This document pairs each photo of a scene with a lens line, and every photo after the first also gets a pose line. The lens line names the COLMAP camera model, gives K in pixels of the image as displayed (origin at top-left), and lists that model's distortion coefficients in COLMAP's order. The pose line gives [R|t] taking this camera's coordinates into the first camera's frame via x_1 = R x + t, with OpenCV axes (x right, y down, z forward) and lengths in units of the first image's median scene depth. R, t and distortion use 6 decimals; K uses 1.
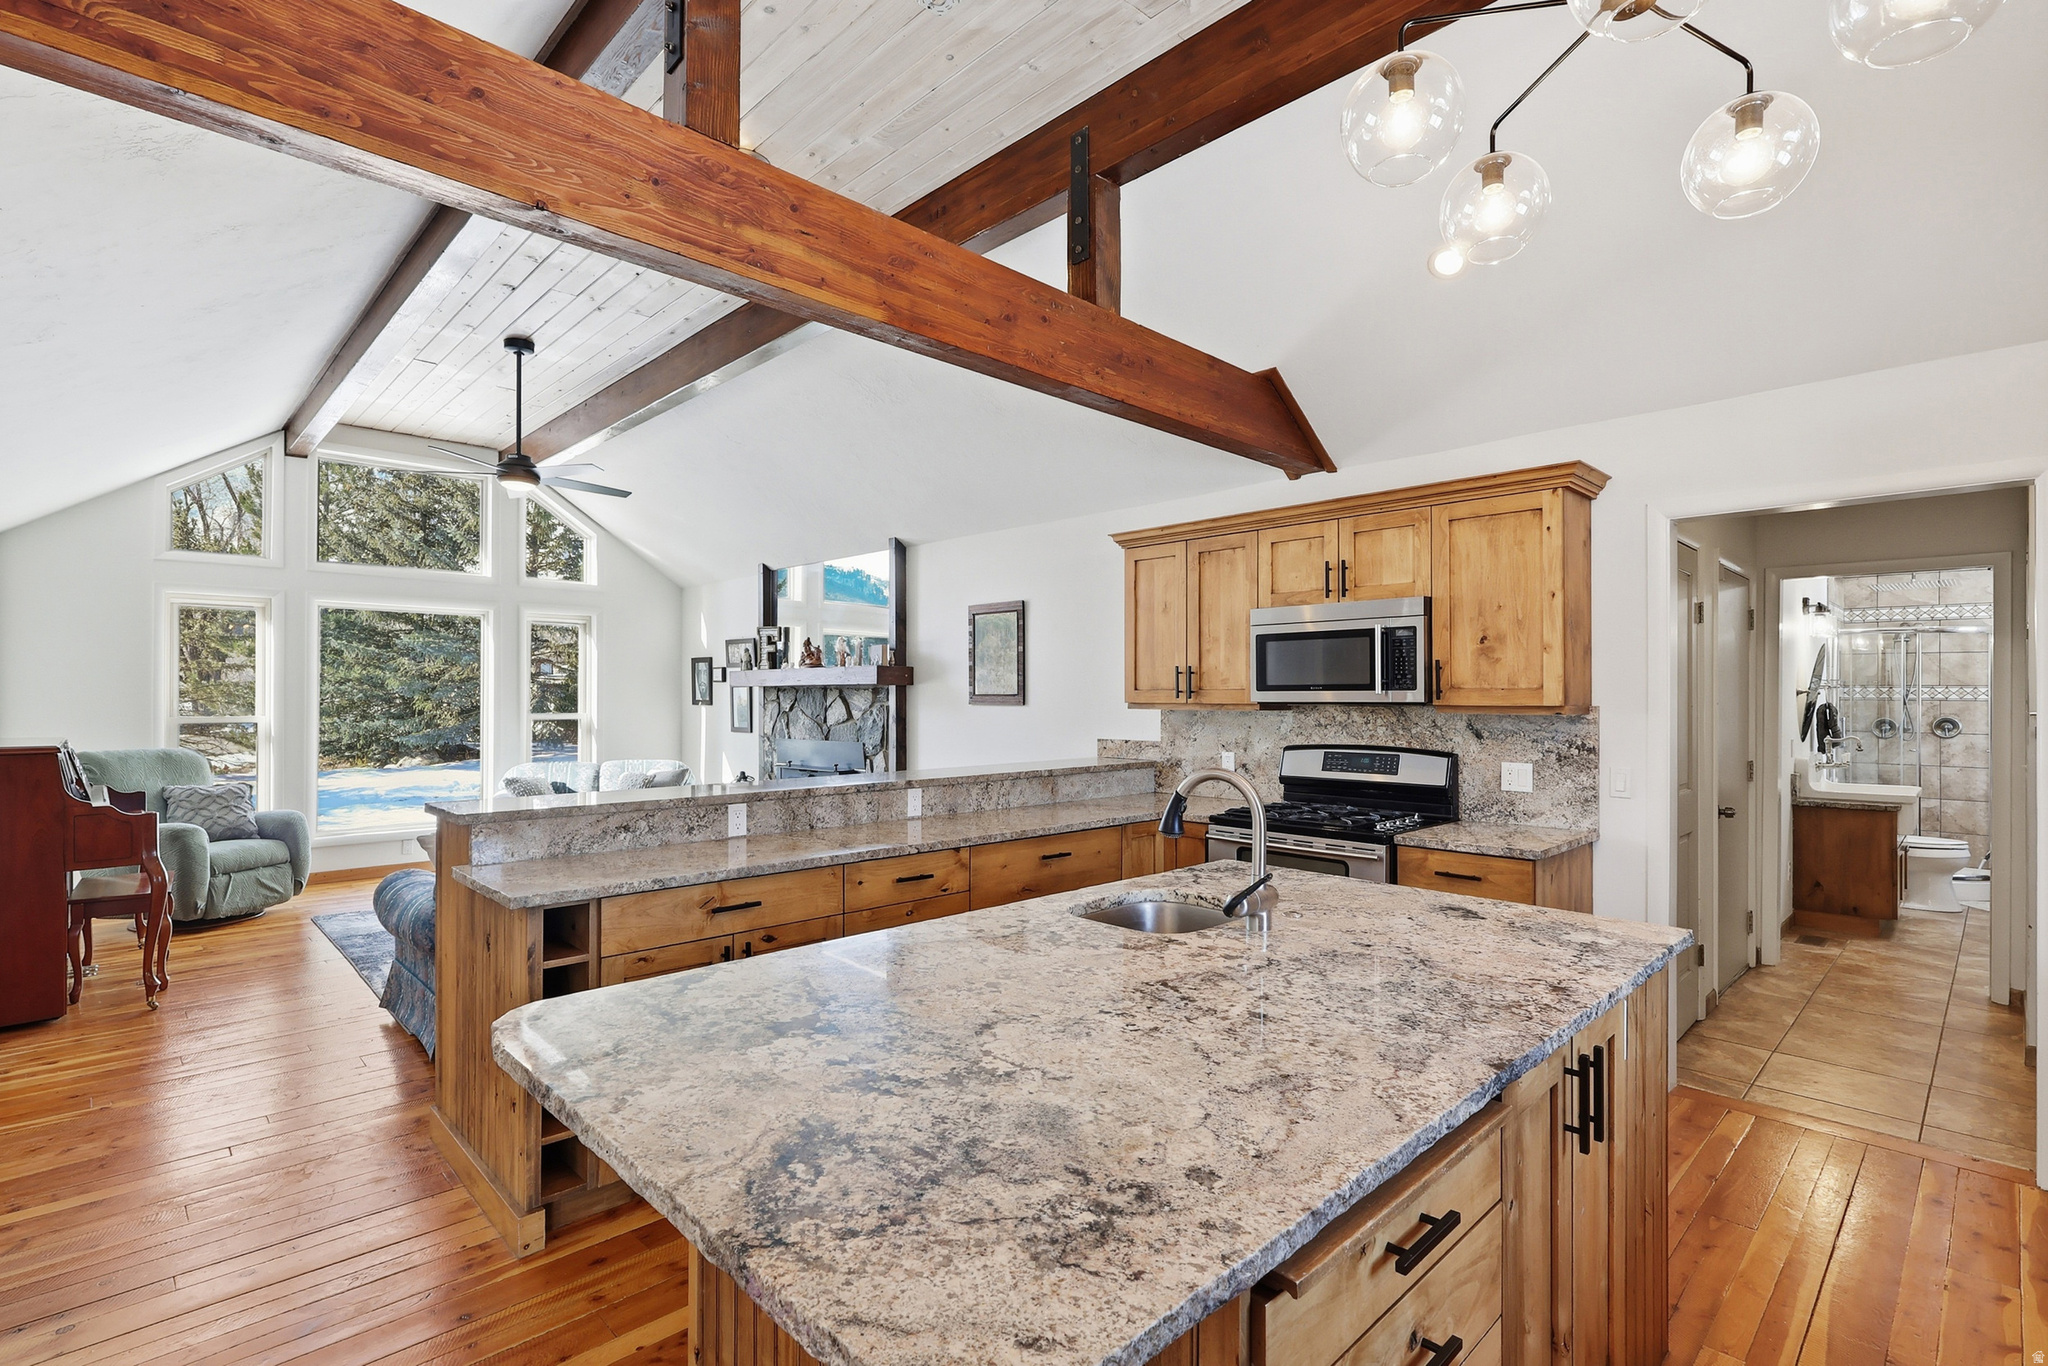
lens RADIAL K [[958.6, 0, 1021.0], [0, 958.6, 689.2], [0, 0, 1]] dist [0.000140, 0.000784]
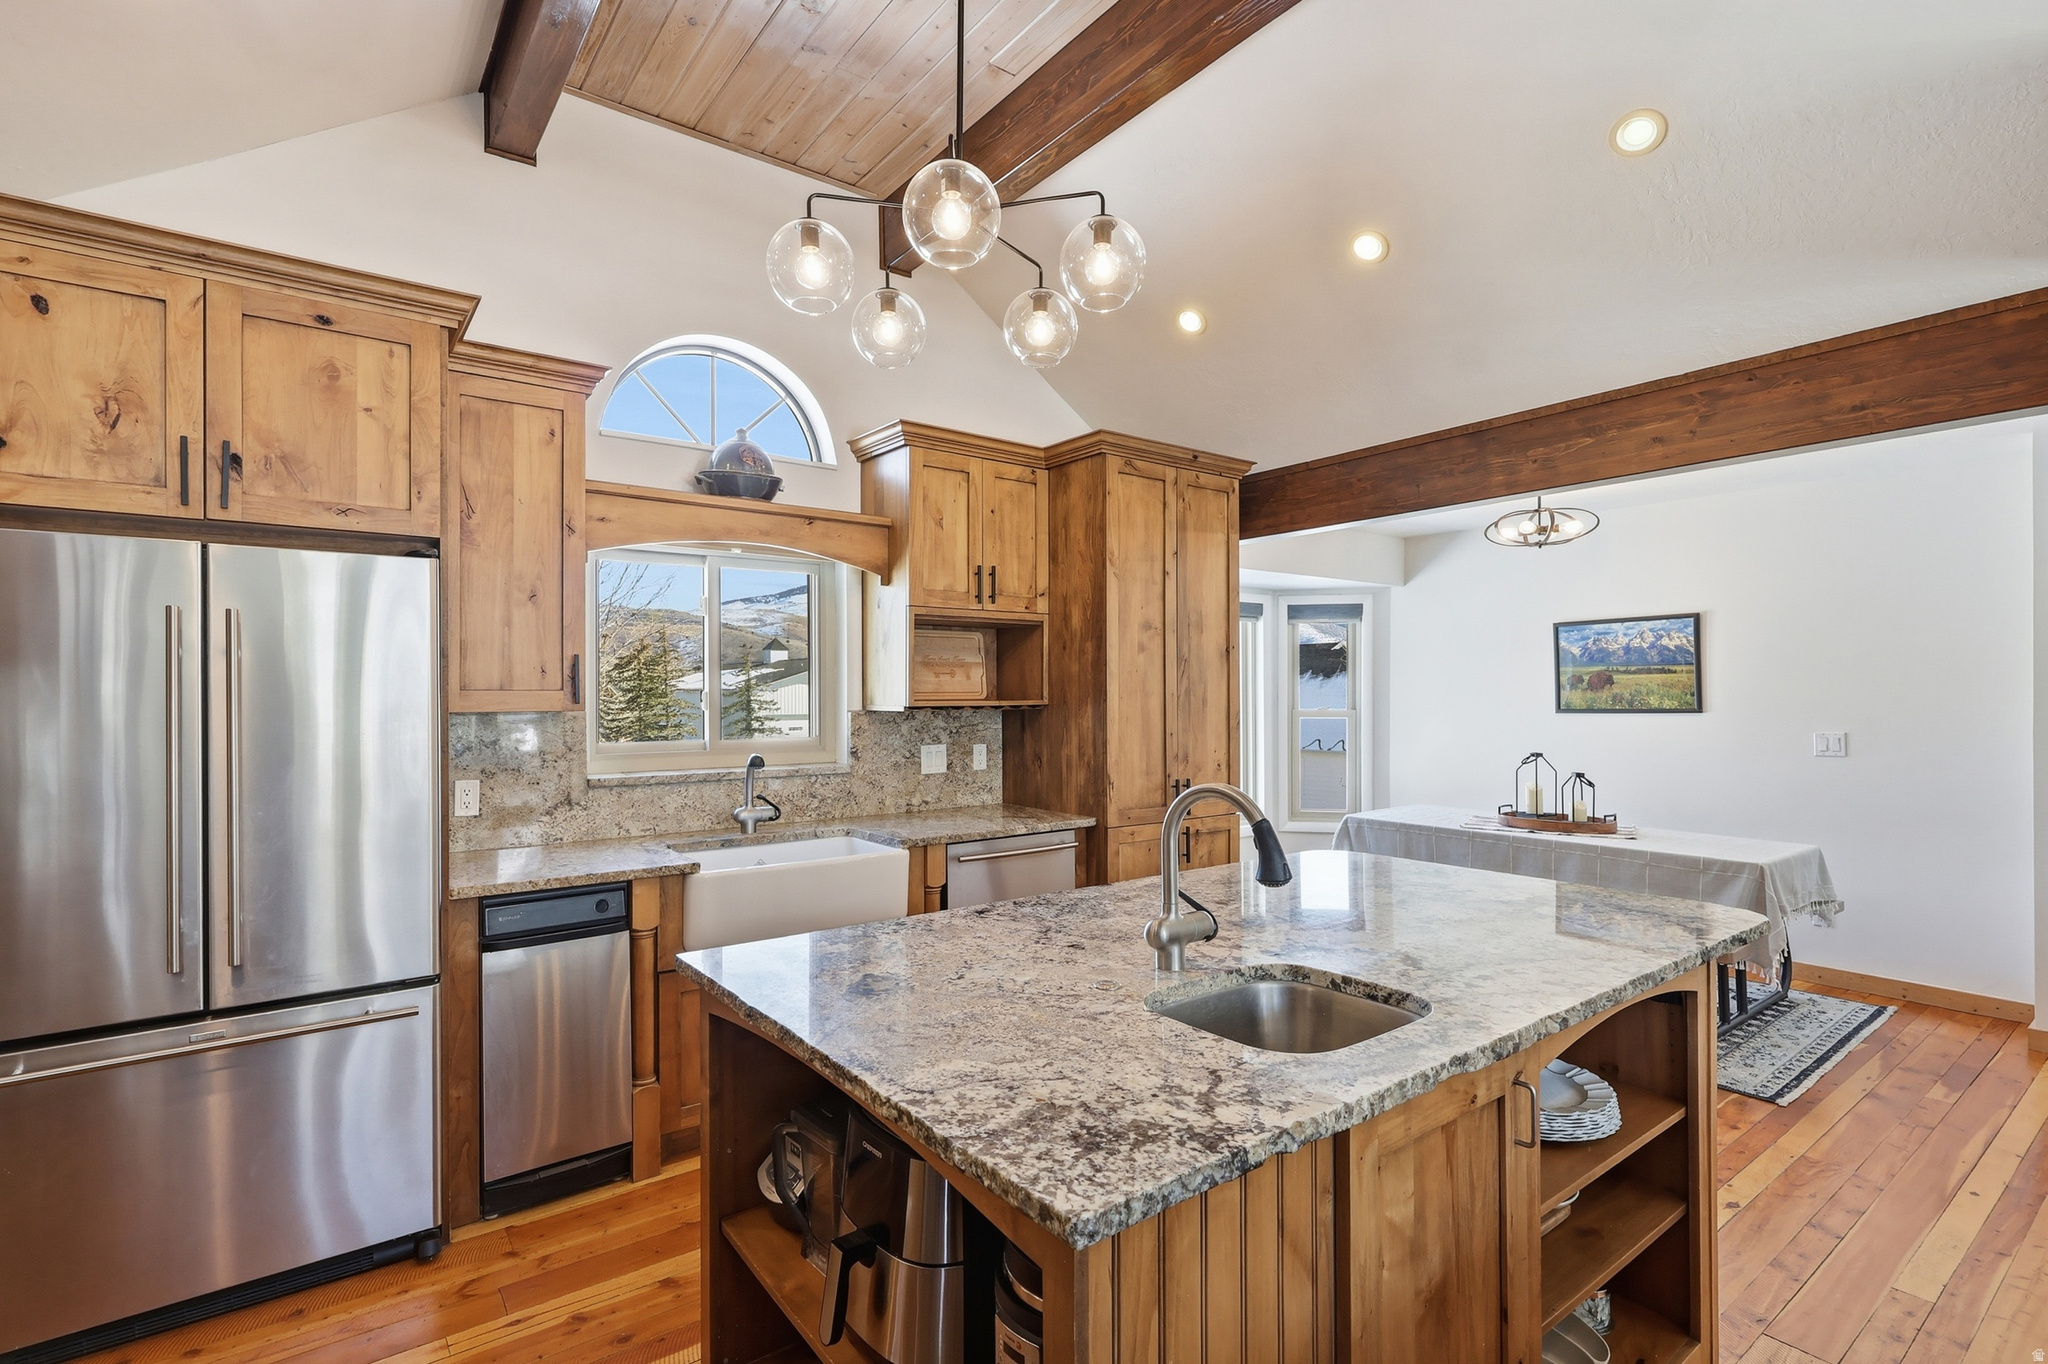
lens RADIAL K [[958.6, 0, 1021.0], [0, 958.6, 688.2], [0, 0, 1]] dist [0.000140, 0.000784]
pose [[-0.992883, 0.002843, 0.119059, 0.094737], [0.001678, 0.999950, -0.009881, 0.004078], [-0.119081, -0.009611, -0.992838, 0.634243]]
